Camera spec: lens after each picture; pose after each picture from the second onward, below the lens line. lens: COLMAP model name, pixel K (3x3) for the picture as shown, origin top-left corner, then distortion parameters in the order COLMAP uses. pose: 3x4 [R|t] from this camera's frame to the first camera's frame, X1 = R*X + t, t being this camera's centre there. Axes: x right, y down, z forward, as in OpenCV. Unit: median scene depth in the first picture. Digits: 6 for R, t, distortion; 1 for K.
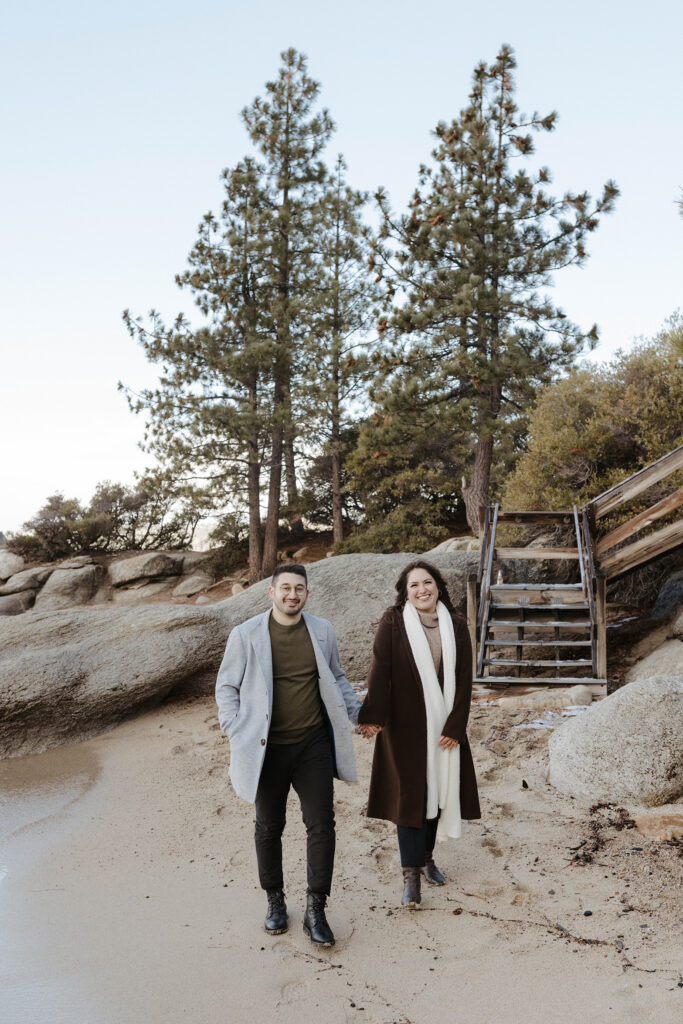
lens RADIAL K [[878.7, 0, 339.6], [0, 878.7, 507.2], [0, 0, 1]] dist [-0.000131, -0.013785]
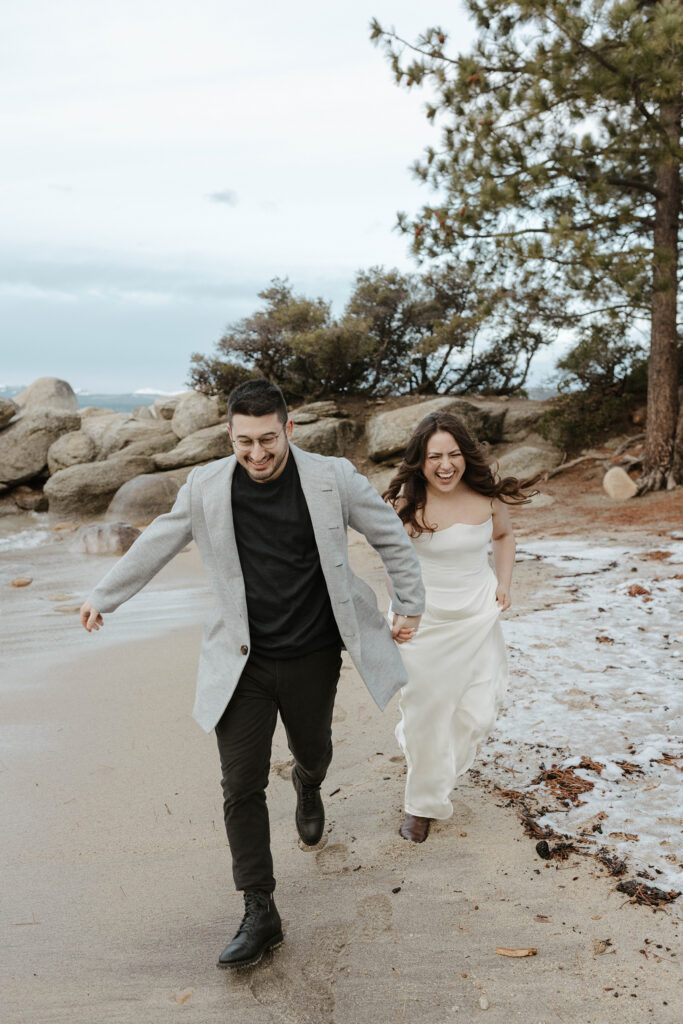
lens RADIAL K [[878.7, 0, 348.2], [0, 878.7, 510.5], [0, 0, 1]] dist [-0.000131, -0.013785]
pose [[0.930638, 0.064673, -0.360181, -0.078577], [-0.005881, 0.986775, 0.161987, 0.035305], [0.365894, -0.148633, 0.918711, 0.515434]]
